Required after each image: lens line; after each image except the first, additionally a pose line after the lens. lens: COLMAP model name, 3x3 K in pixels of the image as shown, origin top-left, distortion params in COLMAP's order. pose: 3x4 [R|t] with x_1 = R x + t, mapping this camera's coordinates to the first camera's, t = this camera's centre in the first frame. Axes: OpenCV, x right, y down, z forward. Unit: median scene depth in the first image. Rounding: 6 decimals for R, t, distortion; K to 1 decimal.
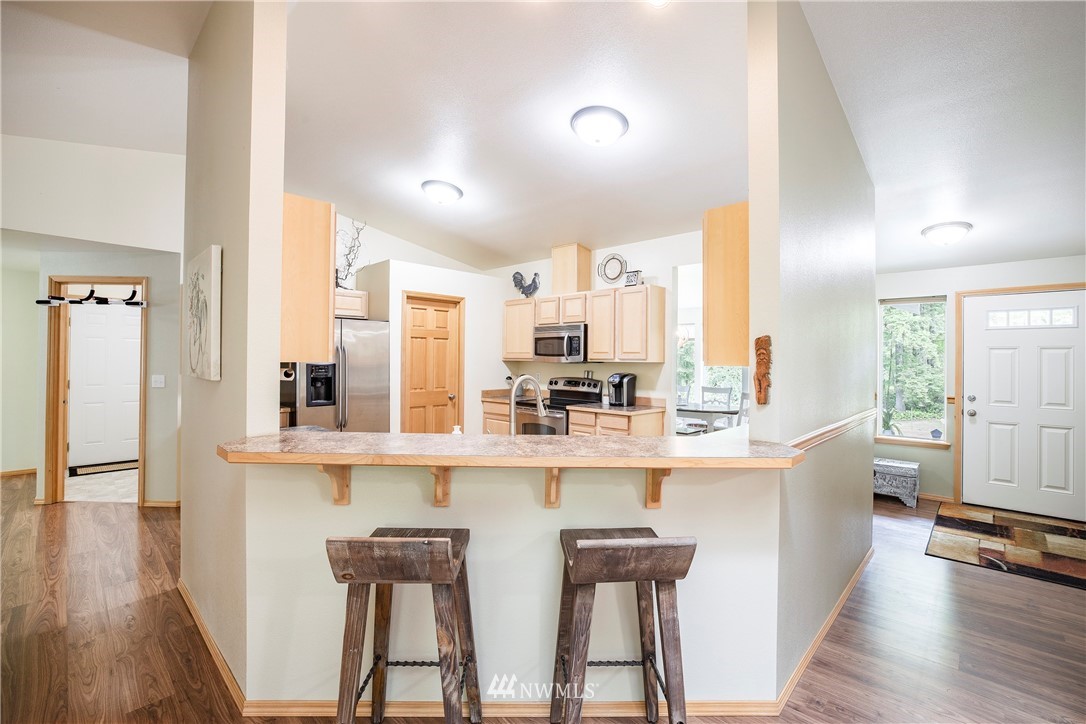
lens RADIAL K [[468.4, 0, 550.2], [0, 468.4, 359.6], [0, 0, 1]] dist [-0.033481, 0.005944]
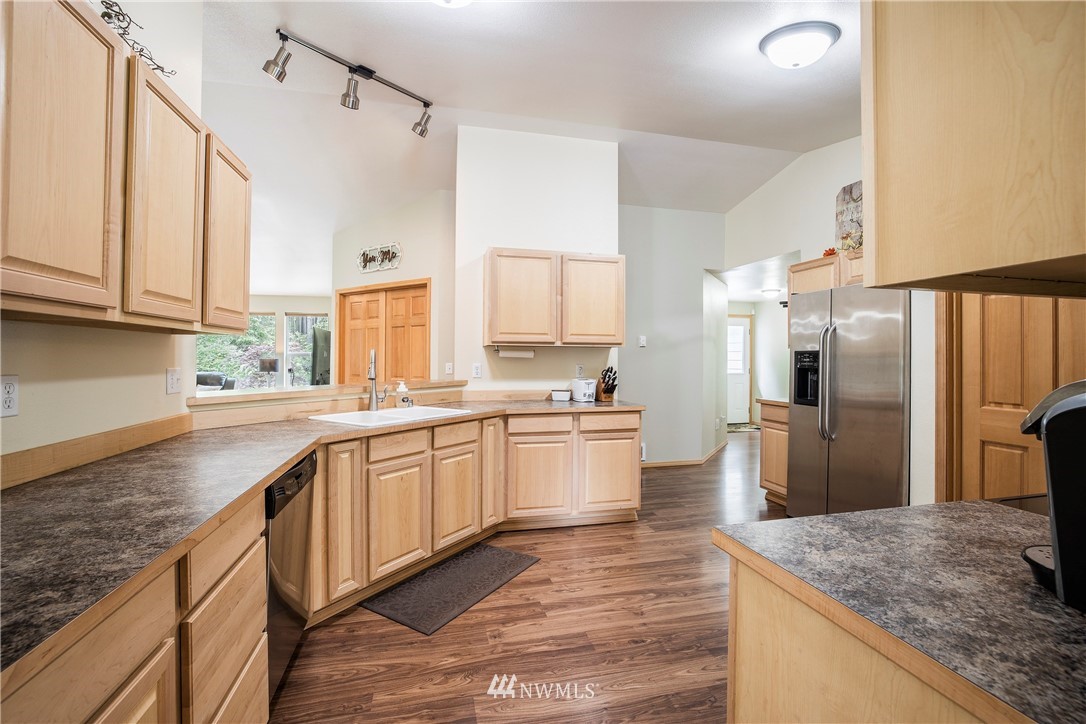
lens RADIAL K [[468.4, 0, 542.6], [0, 468.4, 358.6], [0, 0, 1]] dist [-0.033481, 0.005944]
pose [[-0.555092, -0.010962, -0.831717, 0.332603], [-0.009111, 0.999933, -0.007098, 0.024794], [0.831739, 0.003638, -0.555155, 0.877876]]
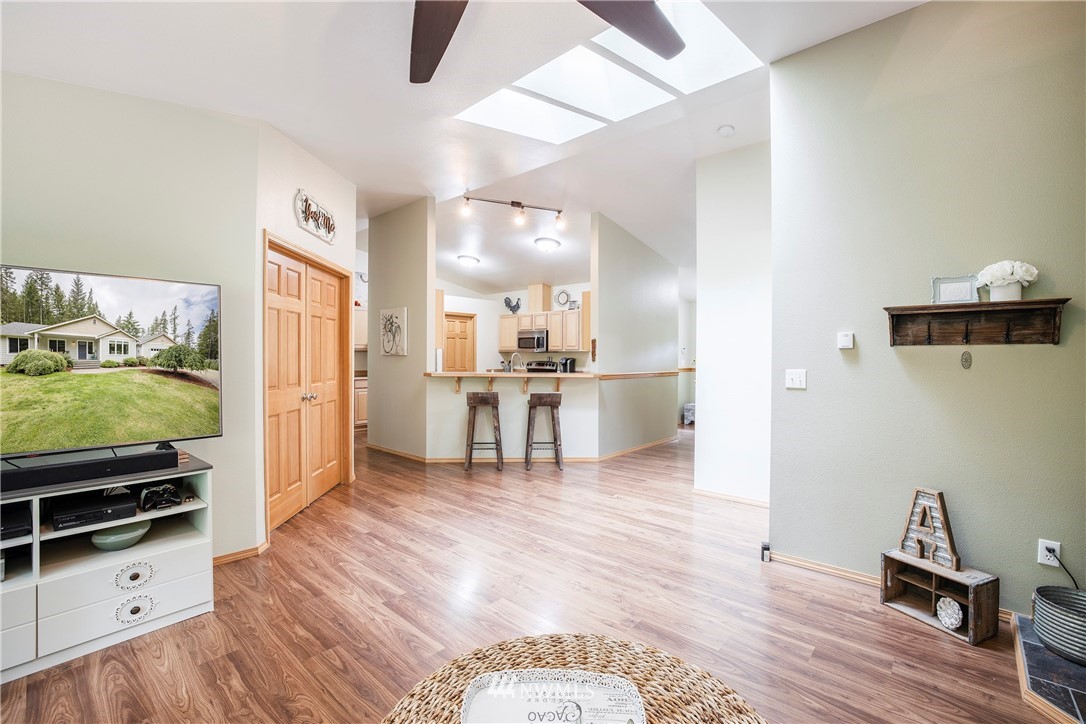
lens RADIAL K [[468.4, 0, 534.7], [0, 468.4, 357.8], [0, 0, 1]] dist [-0.033481, 0.005944]
pose [[0.999968, -0.003480, 0.007223, 0.015729], [0.003450, 0.999986, 0.004114, 0.020644], [-0.007237, -0.004088, 0.999965, -0.756583]]
